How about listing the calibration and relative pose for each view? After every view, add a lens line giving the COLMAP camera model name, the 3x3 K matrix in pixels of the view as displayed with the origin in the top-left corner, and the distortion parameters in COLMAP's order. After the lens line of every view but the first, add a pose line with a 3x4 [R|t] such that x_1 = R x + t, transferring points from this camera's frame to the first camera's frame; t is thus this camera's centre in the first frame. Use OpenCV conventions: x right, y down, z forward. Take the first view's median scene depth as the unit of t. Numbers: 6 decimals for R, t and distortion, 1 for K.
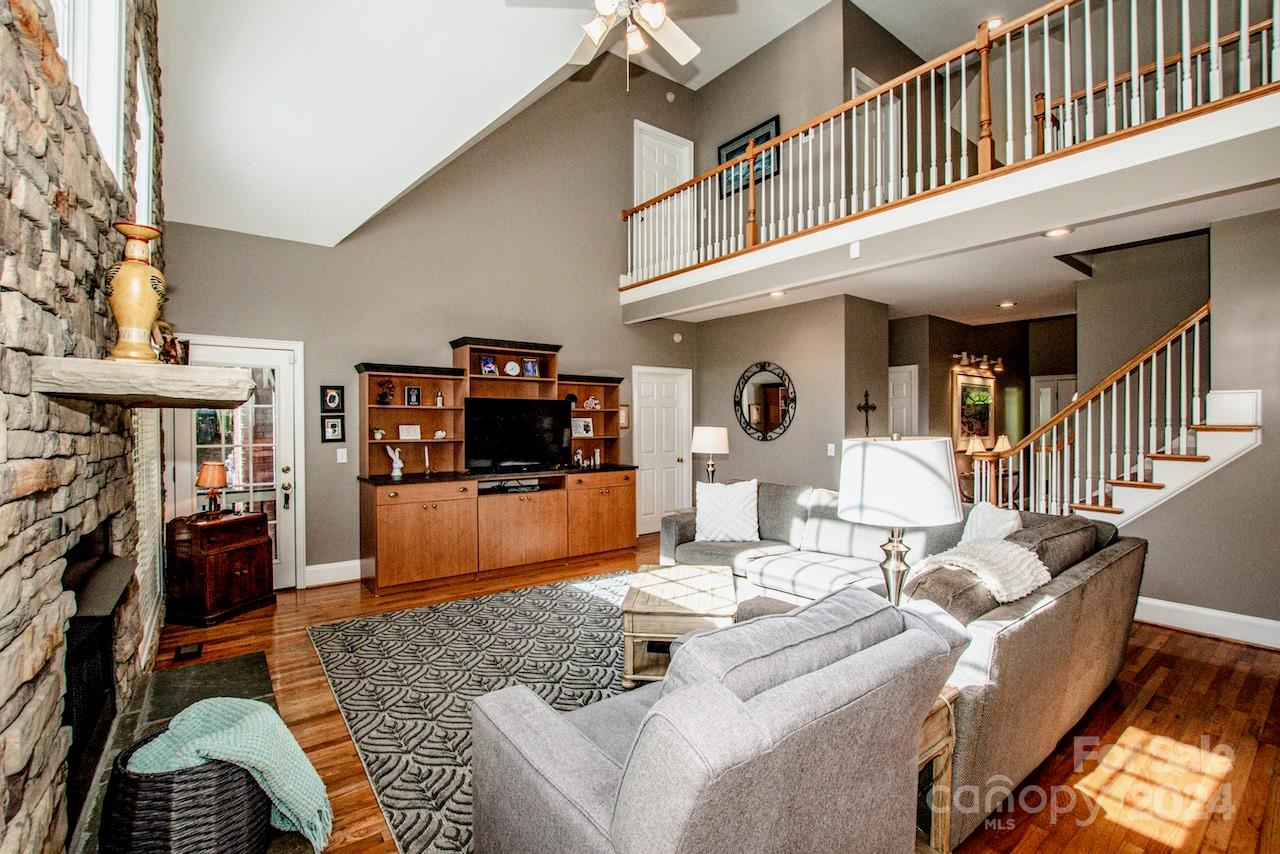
lens RADIAL K [[563.6, 0, 644.2], [0, 563.6, 427.5], [0, 0, 1]] dist [-0.023999, -0.000156]
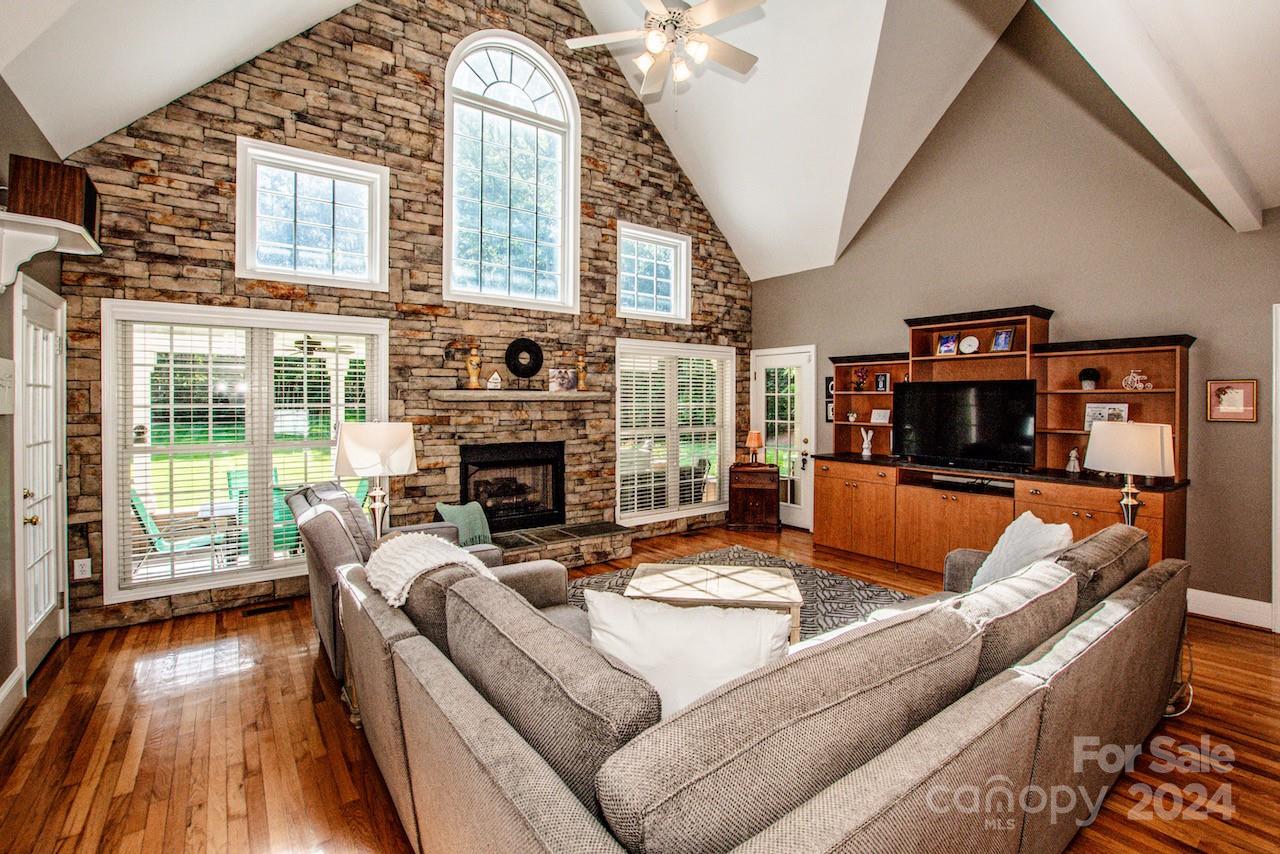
lens RADIAL K [[568.3, 0, 650.7], [0, 568.3, 397.7], [0, 0, 1]] dist [-0.021984, 0.000520]
pose [[0.035048, -0.004179, -0.999377, 0.662462], [-0.009672, 0.999943, -0.004520, -0.018305], [0.999339, 0.009825, 0.035005, 0.541124]]
